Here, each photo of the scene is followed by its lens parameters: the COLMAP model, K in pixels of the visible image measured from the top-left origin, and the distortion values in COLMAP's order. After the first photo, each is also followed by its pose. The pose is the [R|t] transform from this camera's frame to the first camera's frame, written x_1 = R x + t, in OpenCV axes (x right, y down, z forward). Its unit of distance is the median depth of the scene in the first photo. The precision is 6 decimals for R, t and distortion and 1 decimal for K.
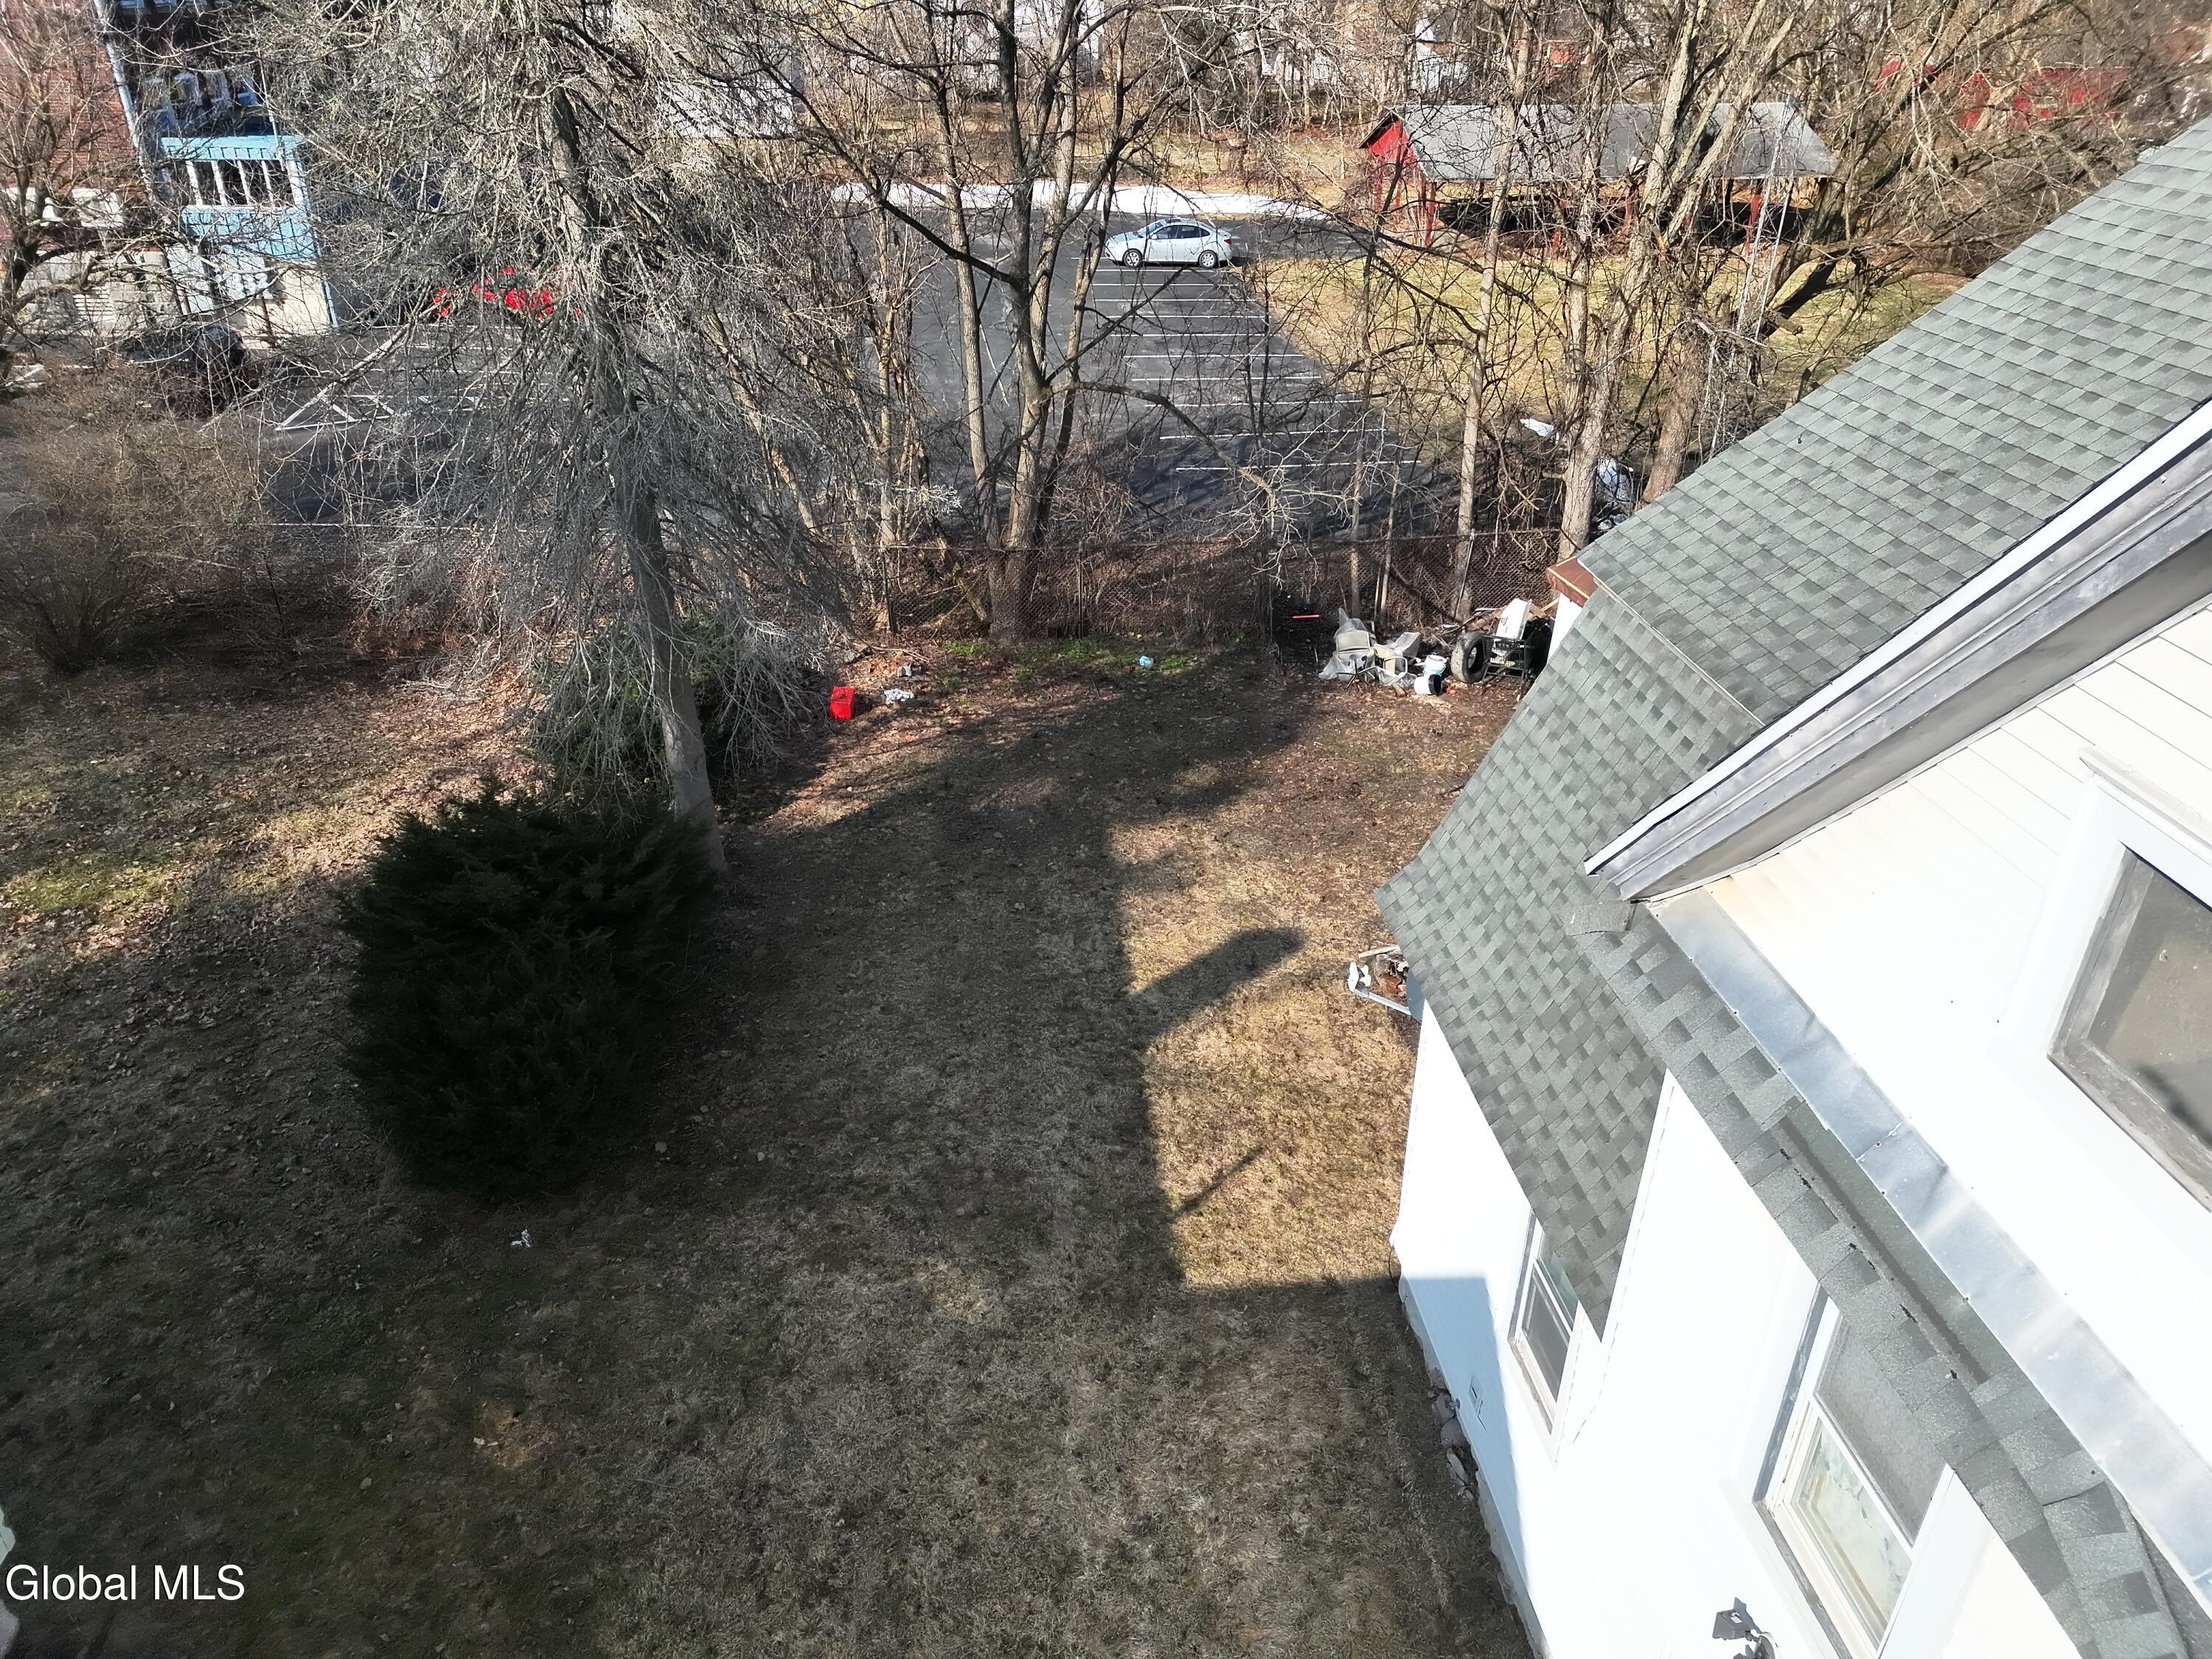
lens RADIAL K [[1539.9, 0, 1112.2], [0, 1539.9, 826.8], [0, 0, 1]] dist [0.074648, -0.061786]
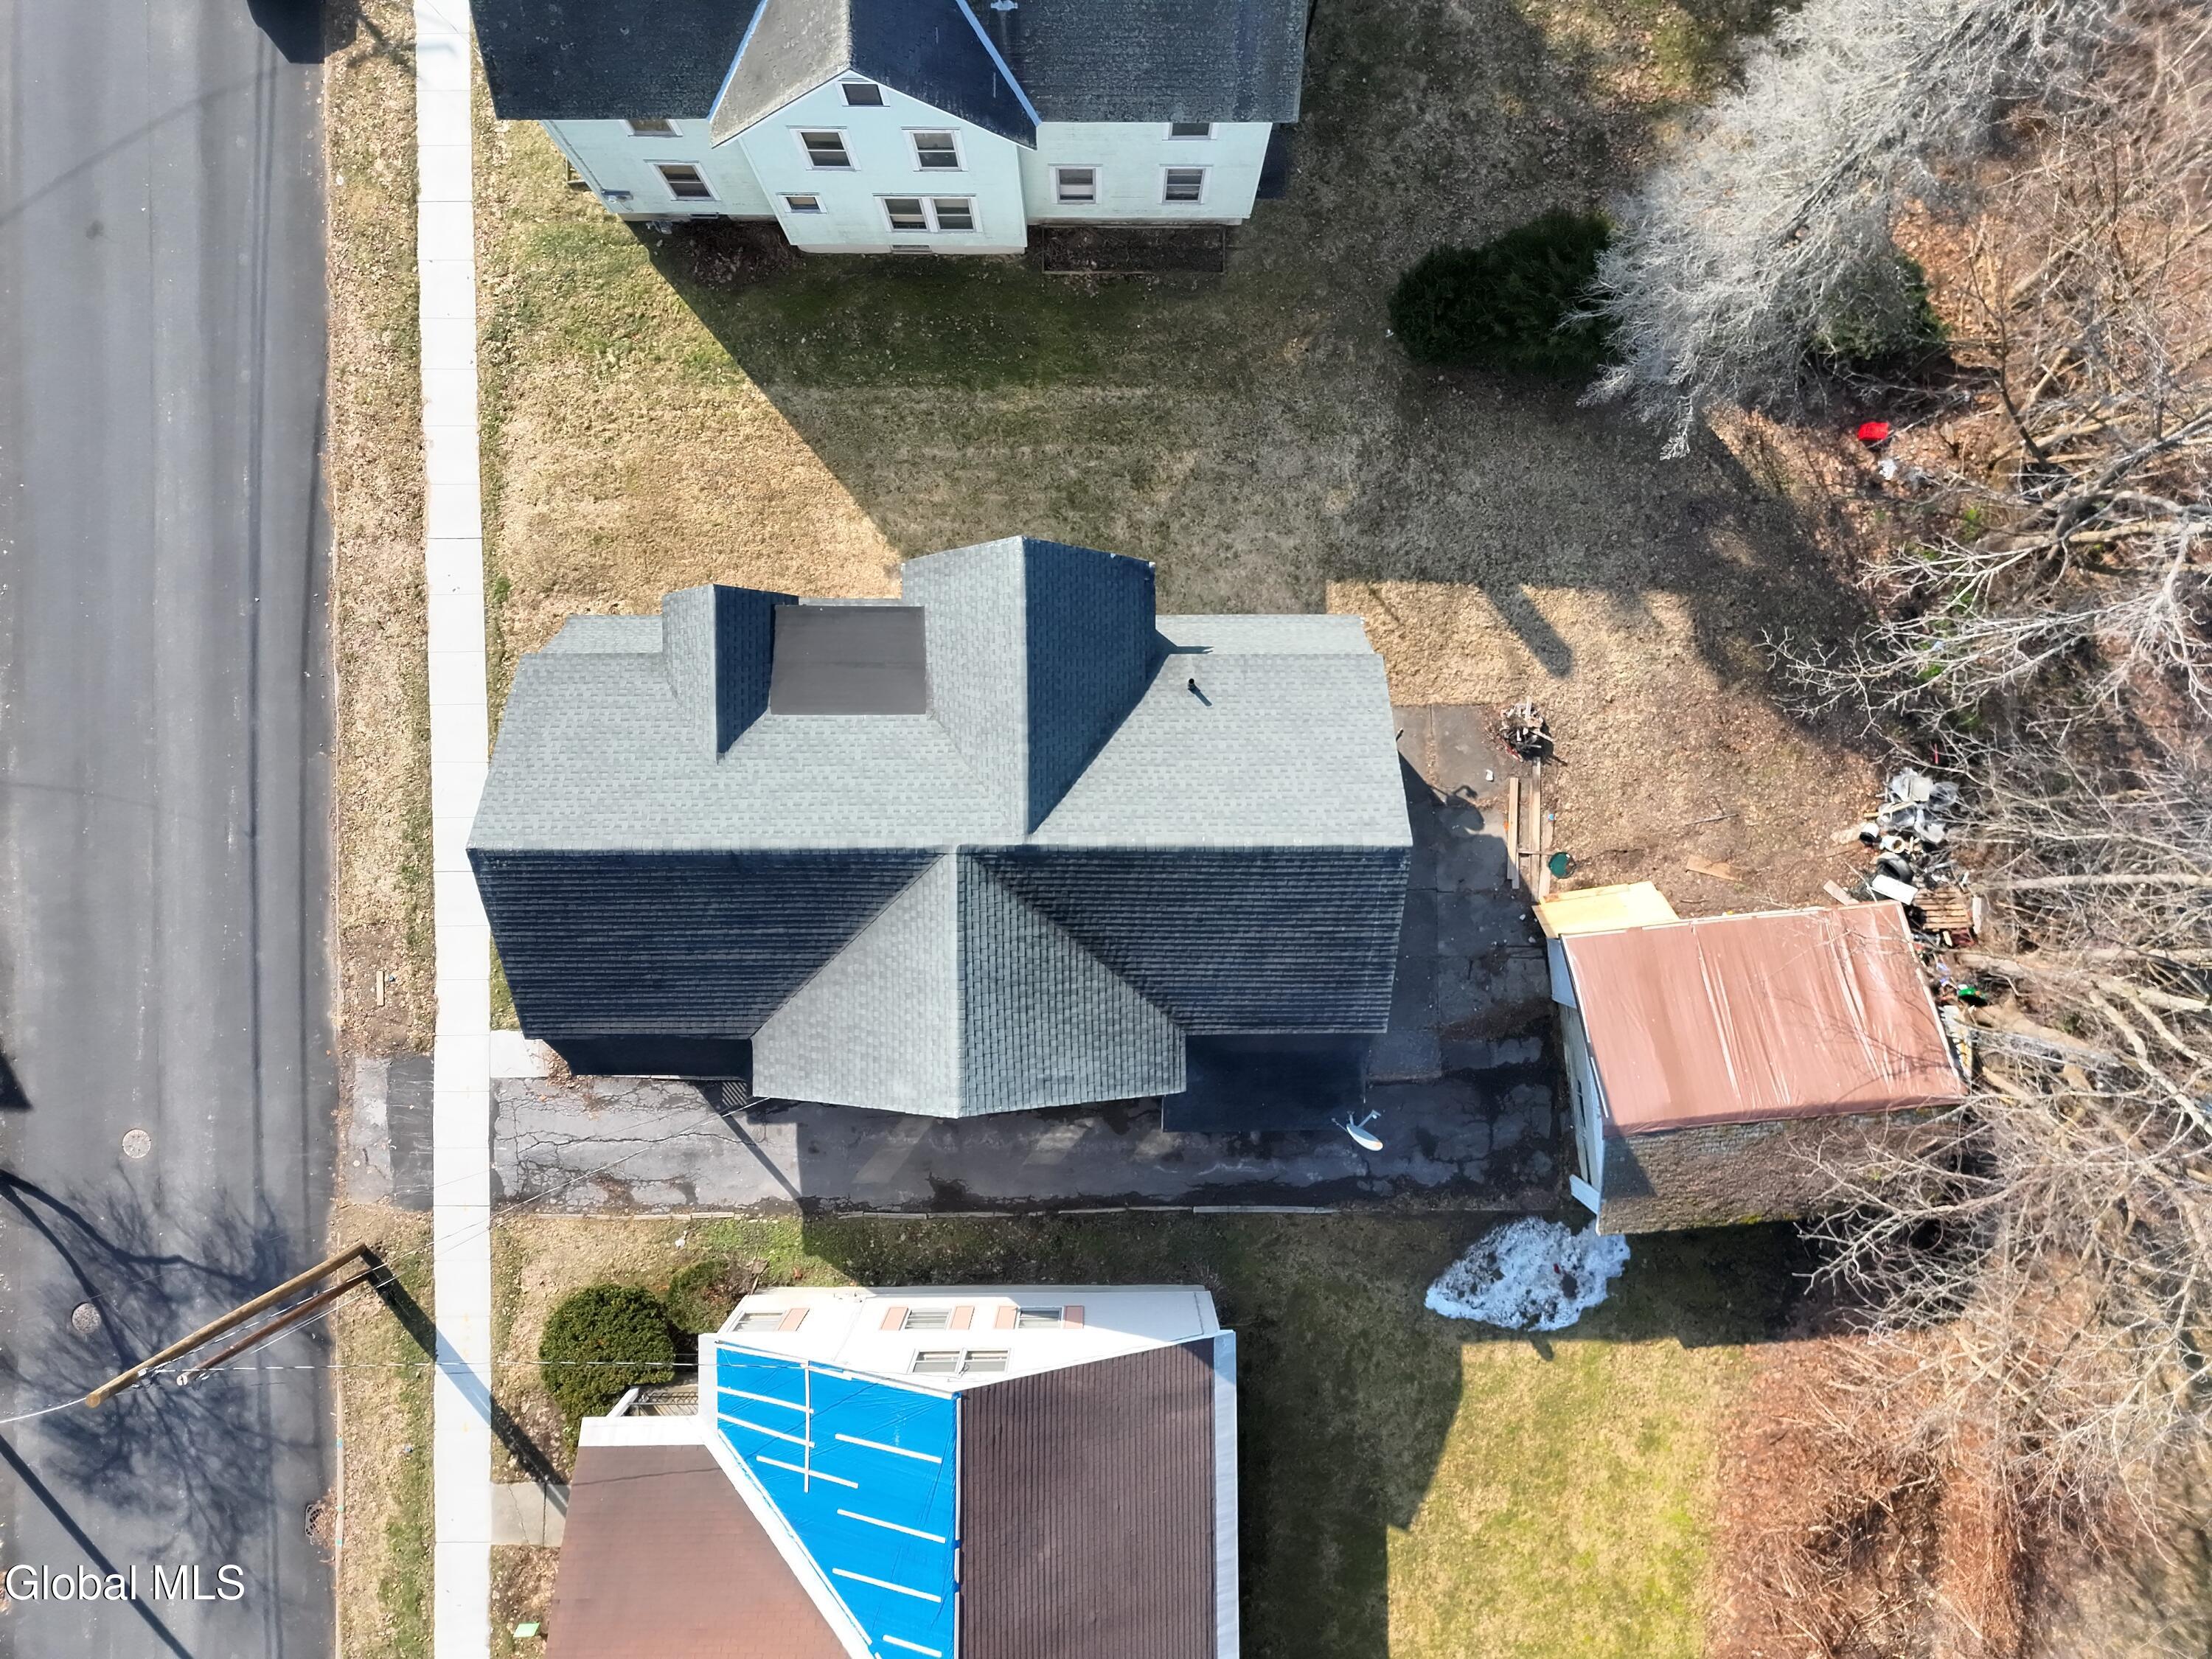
lens RADIAL K [[1539.9, 0, 1101.8], [0, 1539.9, 822.9], [0, 0, 1]] dist [0.074648, -0.061786]
pose [[-0.113191, 0.993501, -0.012006, 0.442215], [-0.483045, -0.044467, 0.874466, -1.540558], [0.868249, 0.104781, 0.484939, -0.500396]]
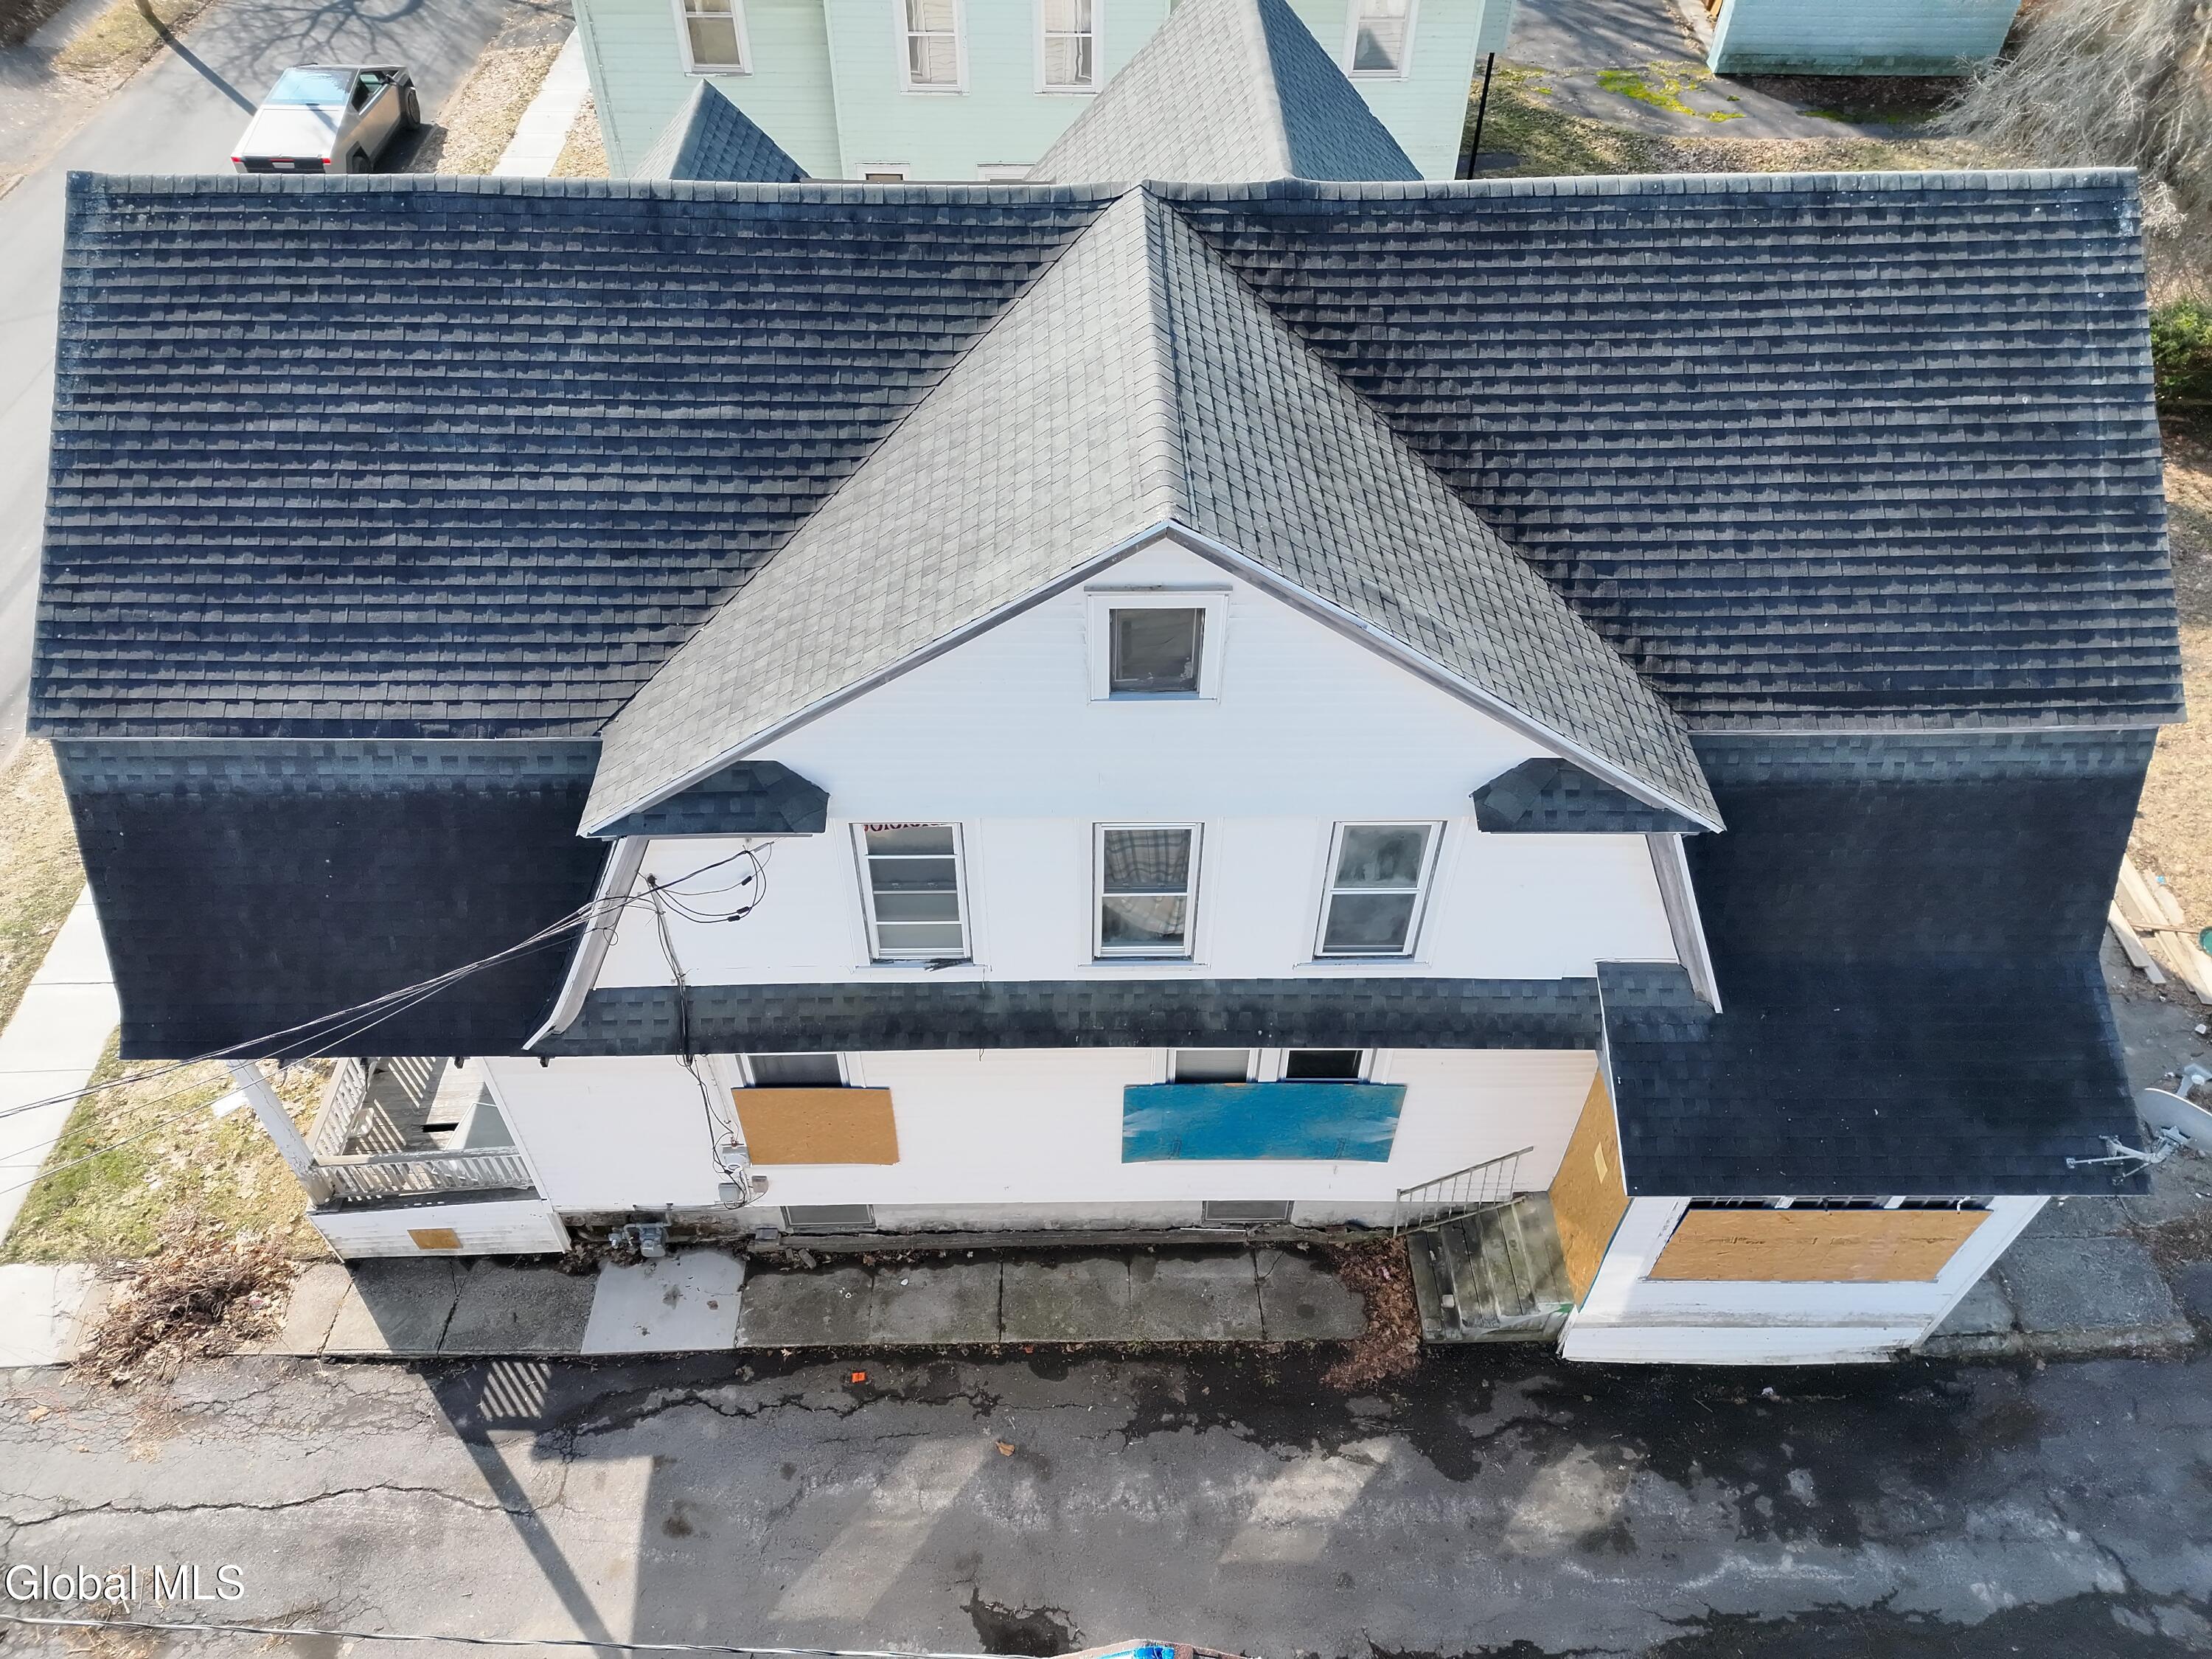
lens RADIAL K [[1539.9, 0, 1099.1], [0, 1539.9, 830.3], [0, 0, 1]] dist [0.074648, -0.061786]
pose [[-0.102545, 0.713075, -0.693548, 1.225257], [-0.487933, 0.571524, 0.659759, -0.341582], [0.866837, 0.406060, 0.289326, 0.054291]]
